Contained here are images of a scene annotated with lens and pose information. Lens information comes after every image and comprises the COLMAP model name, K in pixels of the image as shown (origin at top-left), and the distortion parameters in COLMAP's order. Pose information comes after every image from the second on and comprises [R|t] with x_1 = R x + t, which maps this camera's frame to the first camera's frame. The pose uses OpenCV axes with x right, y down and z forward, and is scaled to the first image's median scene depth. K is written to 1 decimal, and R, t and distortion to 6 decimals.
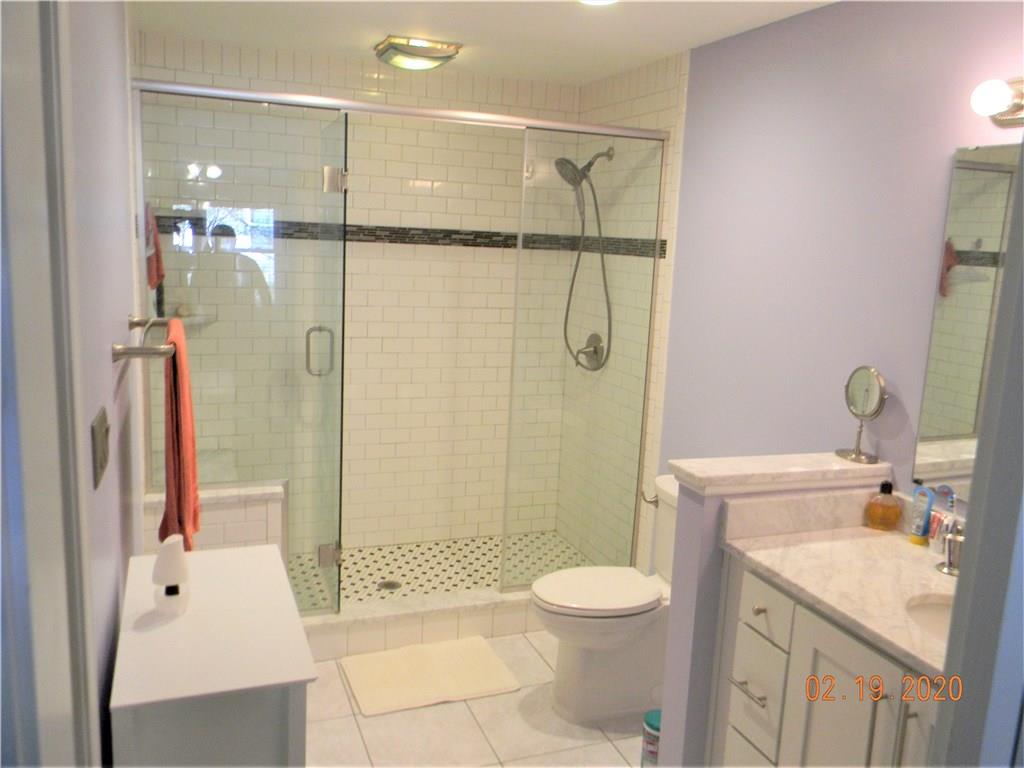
lens RADIAL K [[832.5, 0, 512.0], [0, 832.5, 384.0], [0, 0, 1]] dist [0.013913, 0.002786]
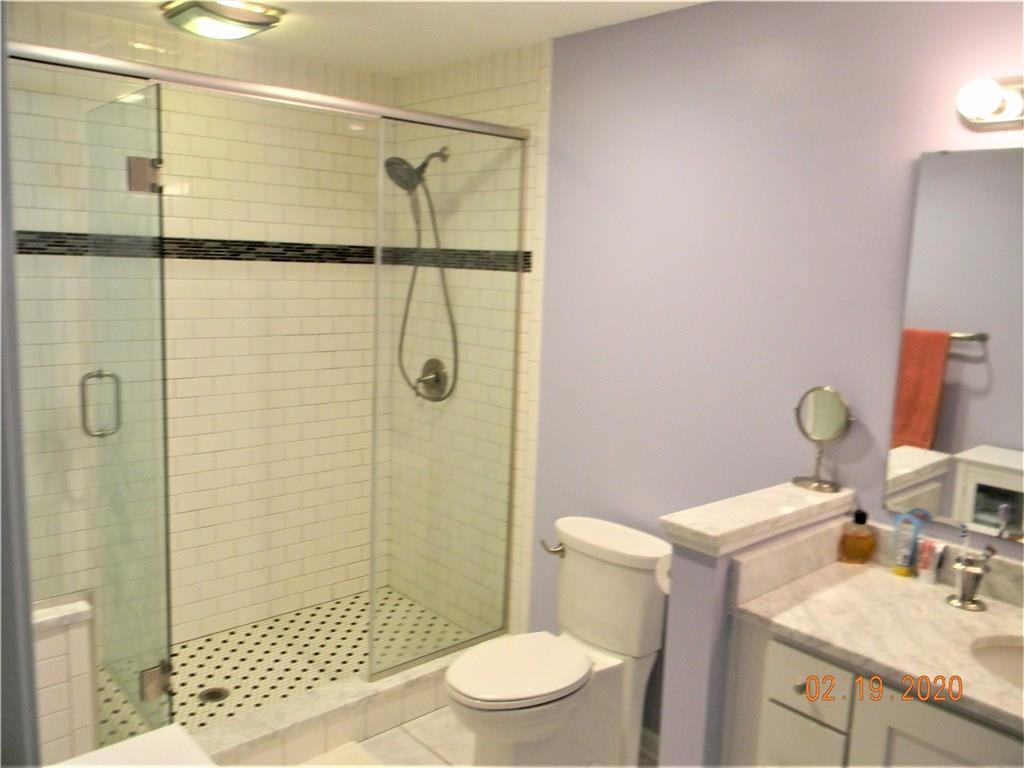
lens RADIAL K [[832.5, 0, 512.0], [0, 832.5, 384.0], [0, 0, 1]] dist [0.013913, 0.002786]
pose [[0.936155, -0.064516, 0.345616, -0.151934], [0.068748, 0.997634, 0.000015, -0.033802], [-0.344800, 0.023746, 0.938376, 0.177593]]
